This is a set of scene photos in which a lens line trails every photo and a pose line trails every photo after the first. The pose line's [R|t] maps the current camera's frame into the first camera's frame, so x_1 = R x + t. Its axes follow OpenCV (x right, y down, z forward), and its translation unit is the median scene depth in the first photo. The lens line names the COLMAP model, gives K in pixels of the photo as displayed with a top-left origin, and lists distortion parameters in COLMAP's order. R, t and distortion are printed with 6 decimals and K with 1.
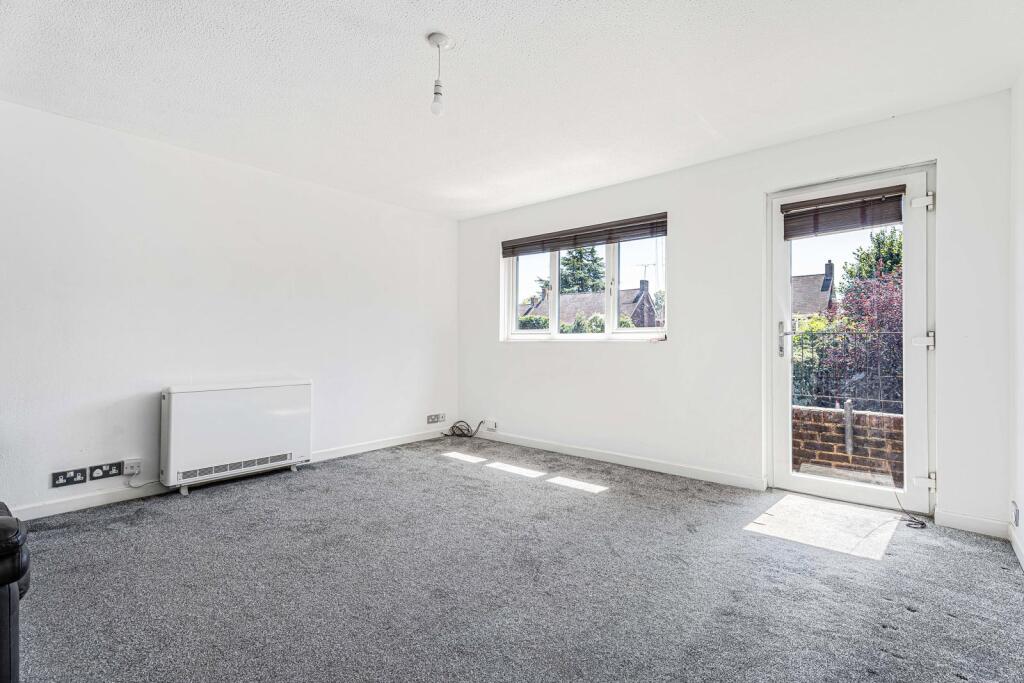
lens RADIAL K [[460.5, 0, 512.0], [0, 460.5, 341.5], [0, 0, 1]] dist [0.000781, 0.000060]
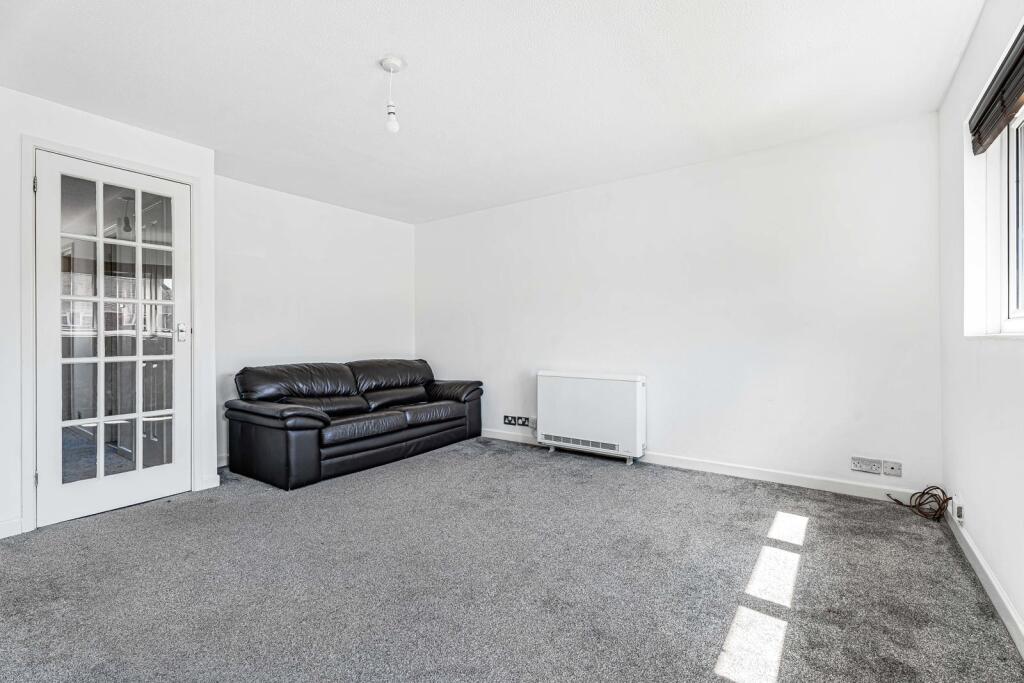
lens RADIAL K [[460.5, 0, 512.0], [0, 460.5, 341.5], [0, 0, 1]] dist [0.000781, 0.000060]
pose [[0.092575, 0.002894, -0.995701, 0.606848], [-0.001914, 0.999994, 0.002729, 0.007806], [0.995704, 0.001653, 0.092580, 0.760969]]
